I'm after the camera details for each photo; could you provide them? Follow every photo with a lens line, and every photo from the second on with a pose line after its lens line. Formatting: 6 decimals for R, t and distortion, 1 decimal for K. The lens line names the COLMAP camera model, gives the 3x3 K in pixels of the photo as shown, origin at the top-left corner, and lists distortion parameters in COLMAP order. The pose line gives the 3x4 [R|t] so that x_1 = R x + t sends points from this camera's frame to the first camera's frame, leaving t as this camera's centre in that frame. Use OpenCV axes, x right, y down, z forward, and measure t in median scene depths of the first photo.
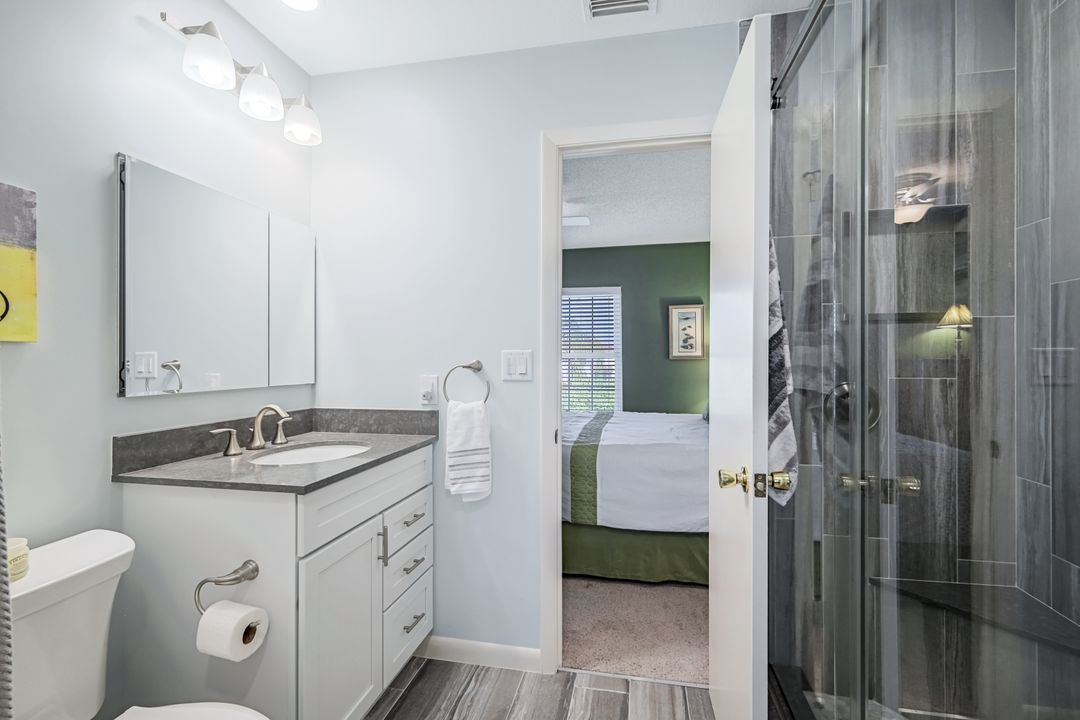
lens RADIAL K [[478.4, 0, 543.1], [0, 478.4, 358.9], [0, 0, 1]] dist [-0.000828, -0.001843]
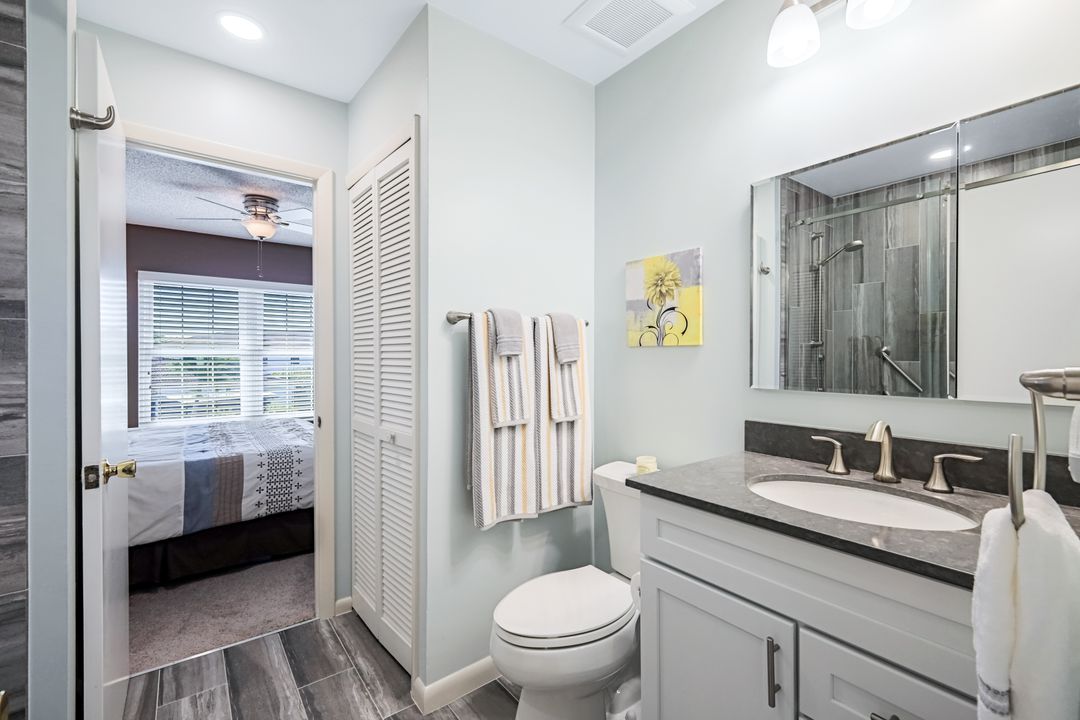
lens RADIAL K [[478.4, 0, 542.6], [0, 478.4, 356.3], [0, 0, 1]] dist [-0.000828, -0.001843]
pose [[-0.658493, 0.006435, -0.752560, 0.324317], [0.003047, 0.999978, 0.005884, -0.007561], [0.752581, 0.001582, -0.658498, 1.237785]]
